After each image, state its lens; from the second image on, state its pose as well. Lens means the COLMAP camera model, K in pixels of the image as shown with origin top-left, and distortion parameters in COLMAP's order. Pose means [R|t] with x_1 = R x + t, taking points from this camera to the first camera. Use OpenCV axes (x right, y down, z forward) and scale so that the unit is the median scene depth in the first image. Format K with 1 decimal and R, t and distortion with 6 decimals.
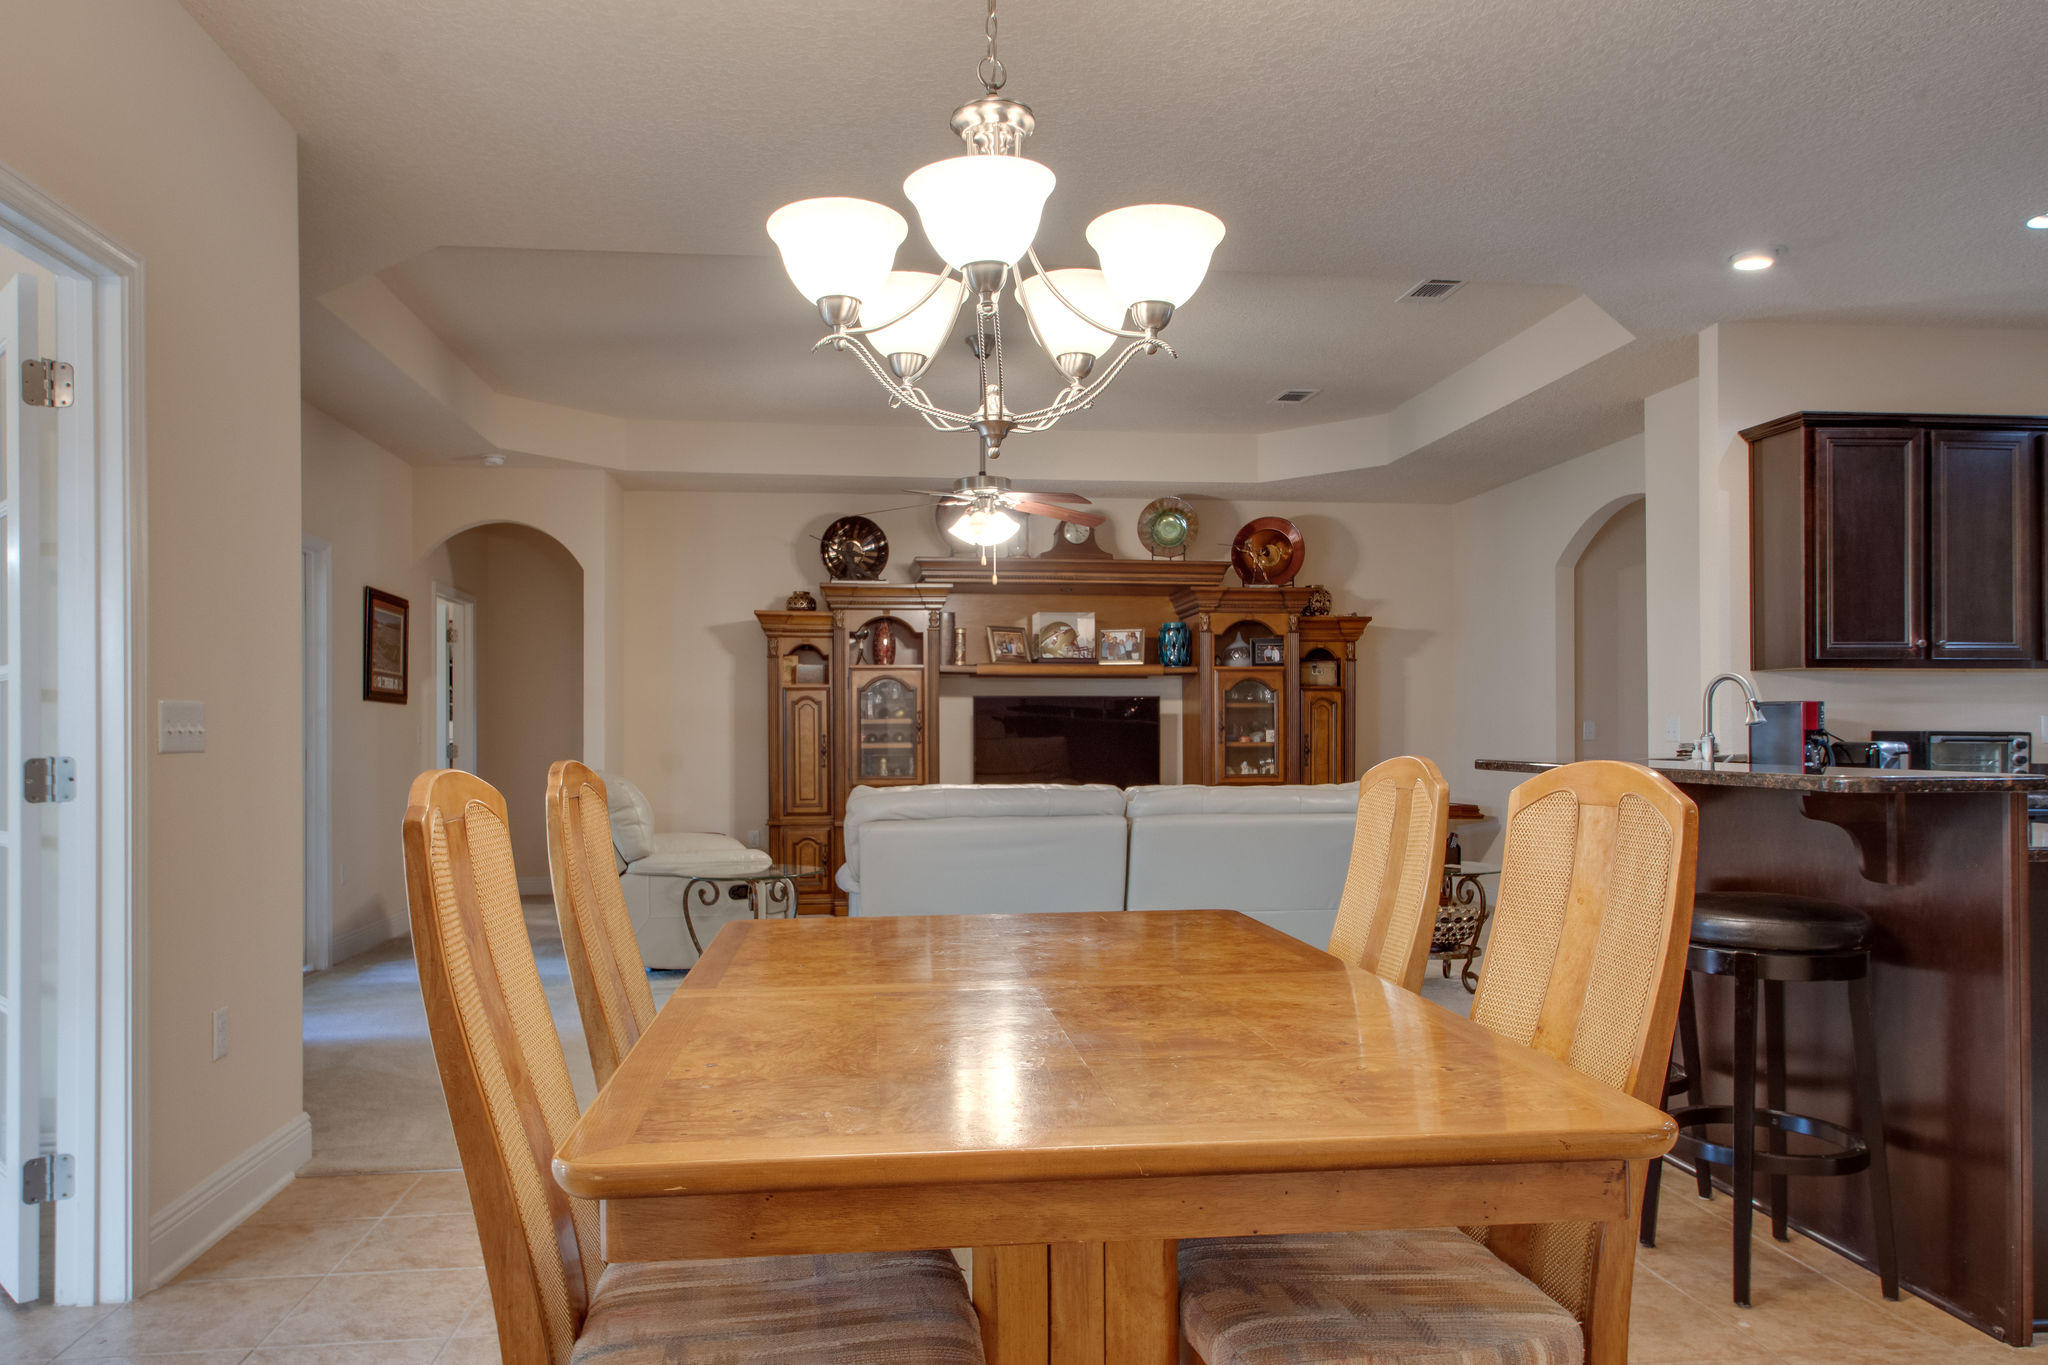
lens RADIAL K [[1360.0, 0, 1021.6], [0, 1360.0, 723.2], [0, 0, 1]] dist [-0.002259, -0.000088]
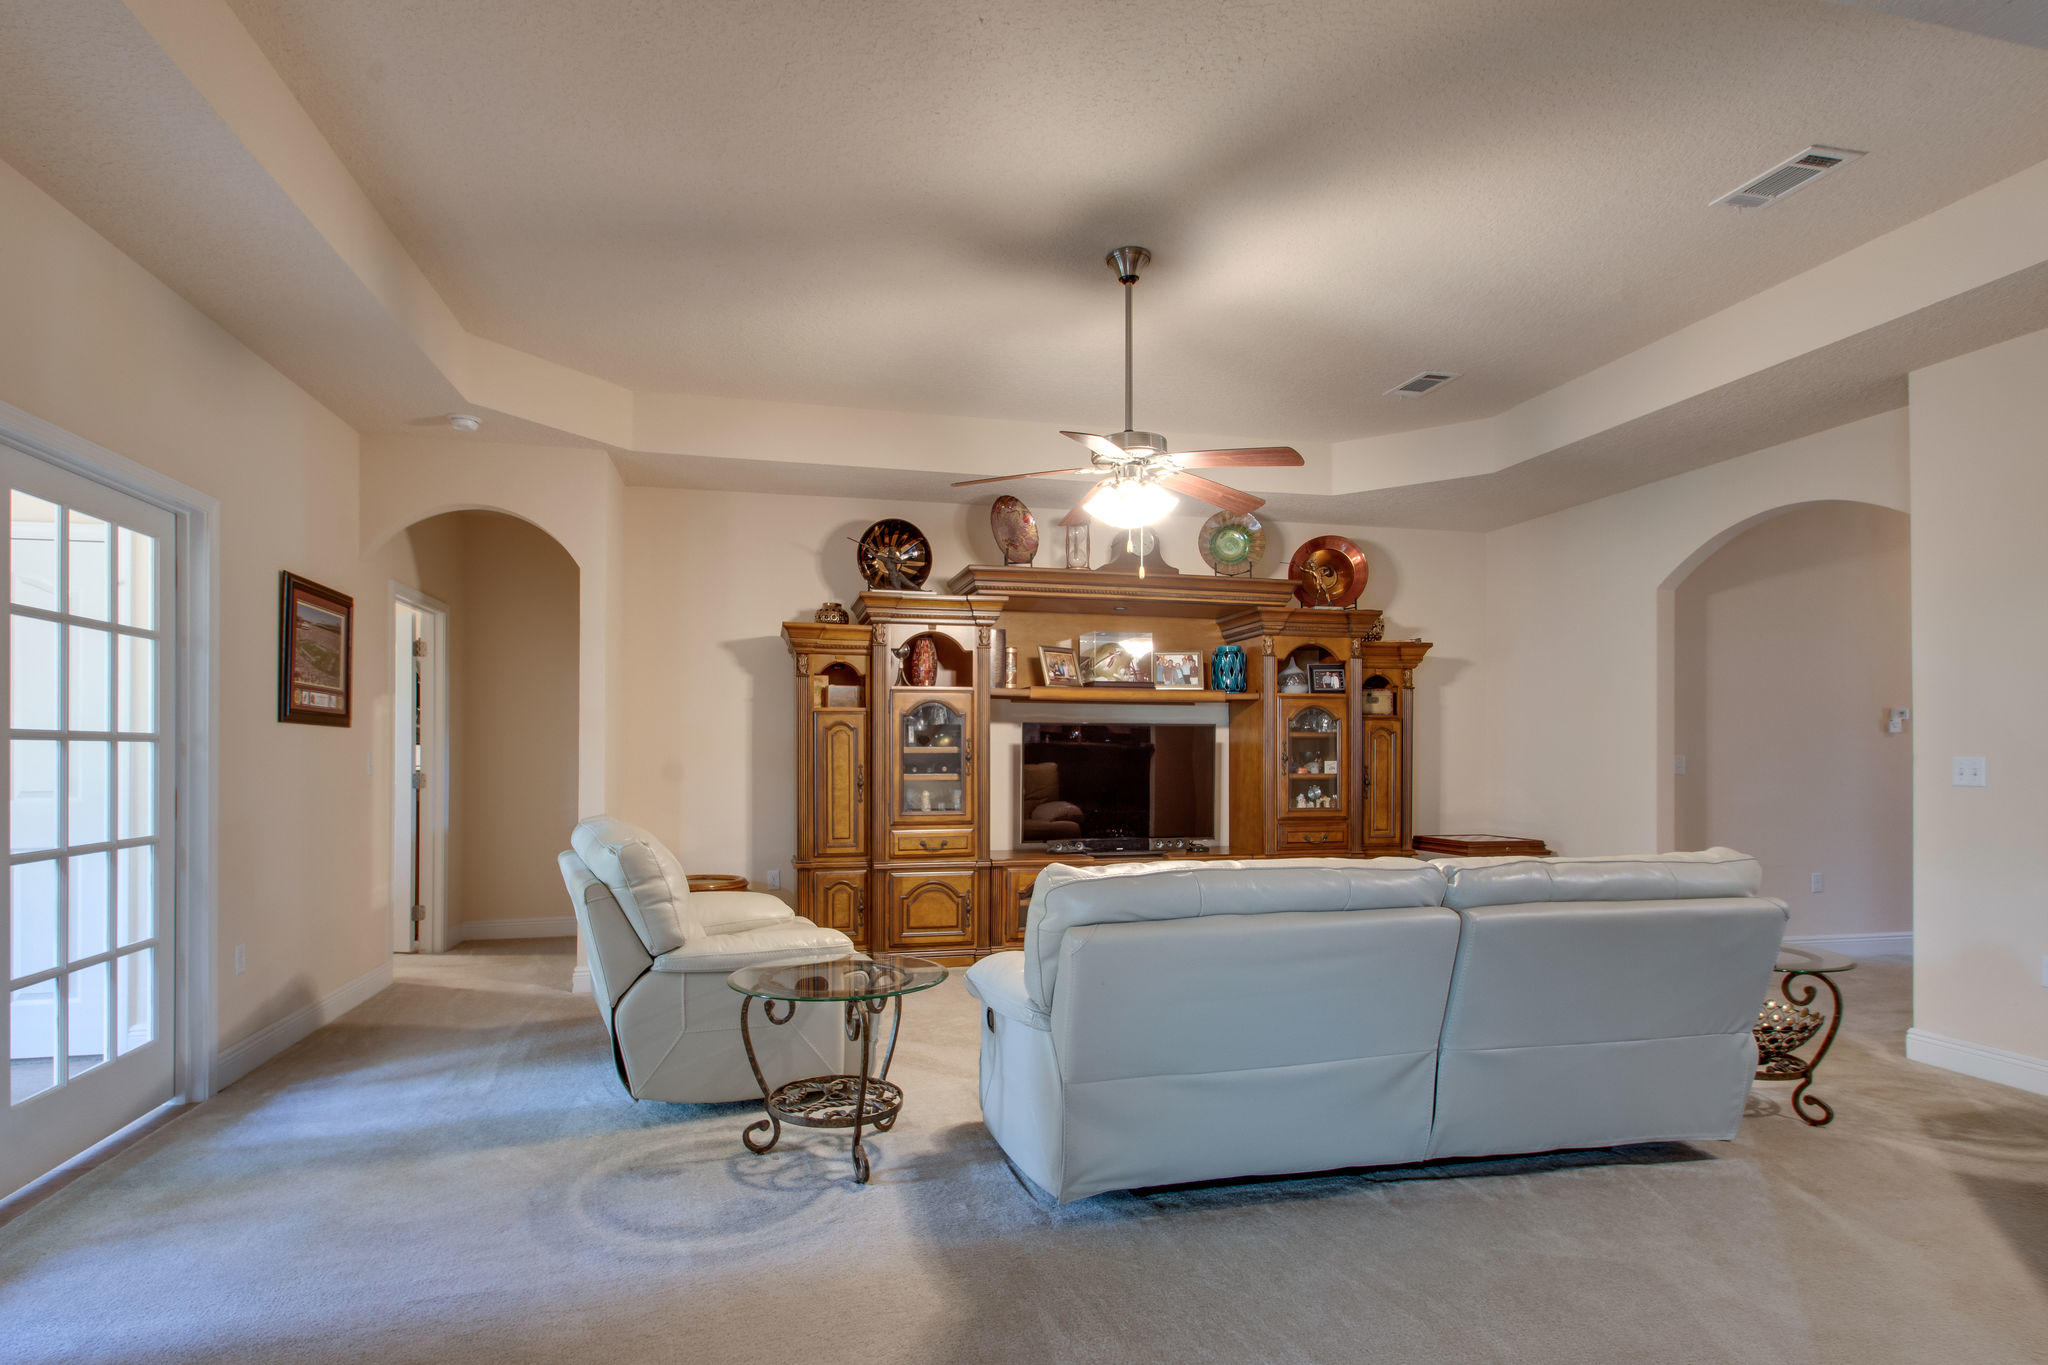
lens RADIAL K [[1007.3, 0, 1009.1], [0, 1007.3, 744.8], [0, 0, 1]] dist [0.004074, 0.000739]
pose [[0.994147, 0.005959, 0.107871, -0.118471], [-0.006236, 0.999978, 0.002236, -0.006535], [-0.107856, -0.002895, 0.994162, 0.334938]]
